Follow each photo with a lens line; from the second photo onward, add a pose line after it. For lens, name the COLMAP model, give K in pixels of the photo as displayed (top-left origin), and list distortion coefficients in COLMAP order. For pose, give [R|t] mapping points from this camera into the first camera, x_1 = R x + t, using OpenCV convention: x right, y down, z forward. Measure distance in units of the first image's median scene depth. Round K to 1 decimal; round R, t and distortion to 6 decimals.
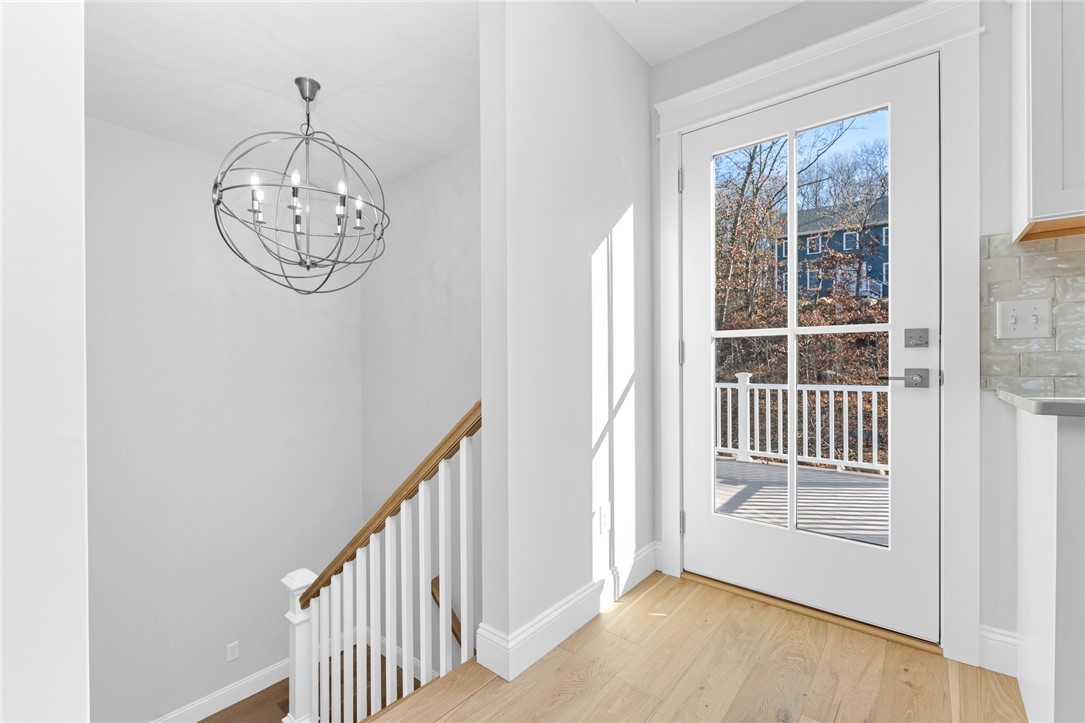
lens RADIAL K [[471.6, 0, 540.9], [0, 471.6, 368.1], [0, 0, 1]] dist [0.005075, 0.000094]
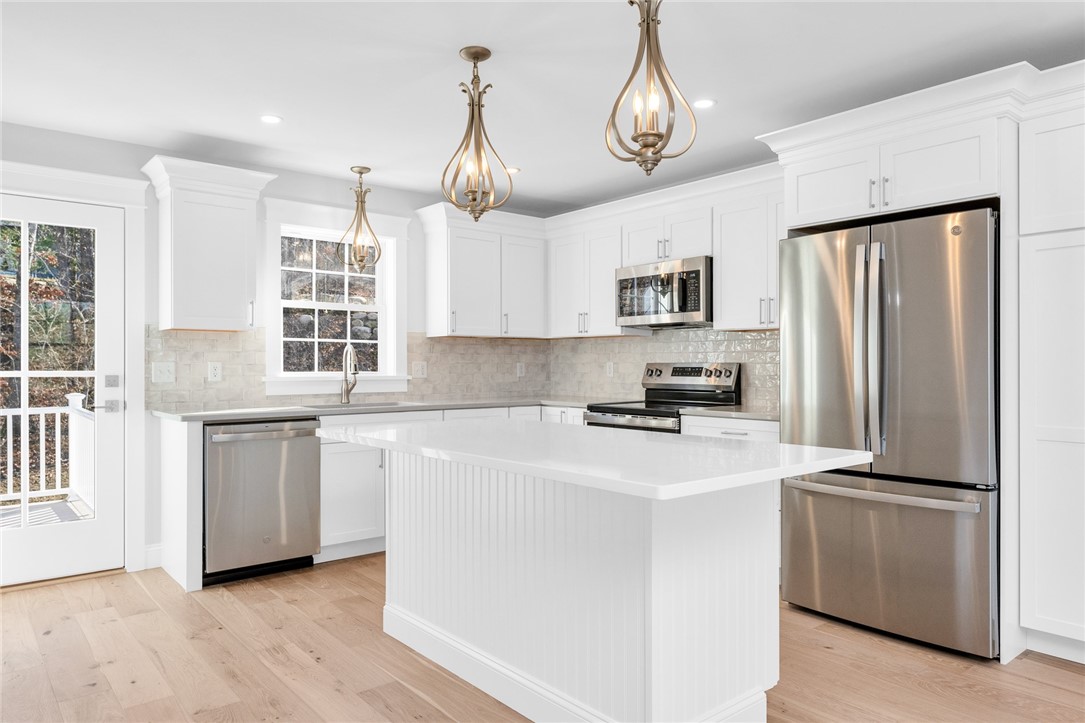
lens RADIAL K [[736.6, 0, 543.6], [0, 736.6, 361.5], [0, 0, 1]] dist [0.011821, 0.001004]
pose [[0.219096, 0.008834, 0.975663, -1.354335], [0.010075, 0.999885, -0.011315, -0.090034], [-0.975651, 0.012309, 0.218982, -0.989553]]
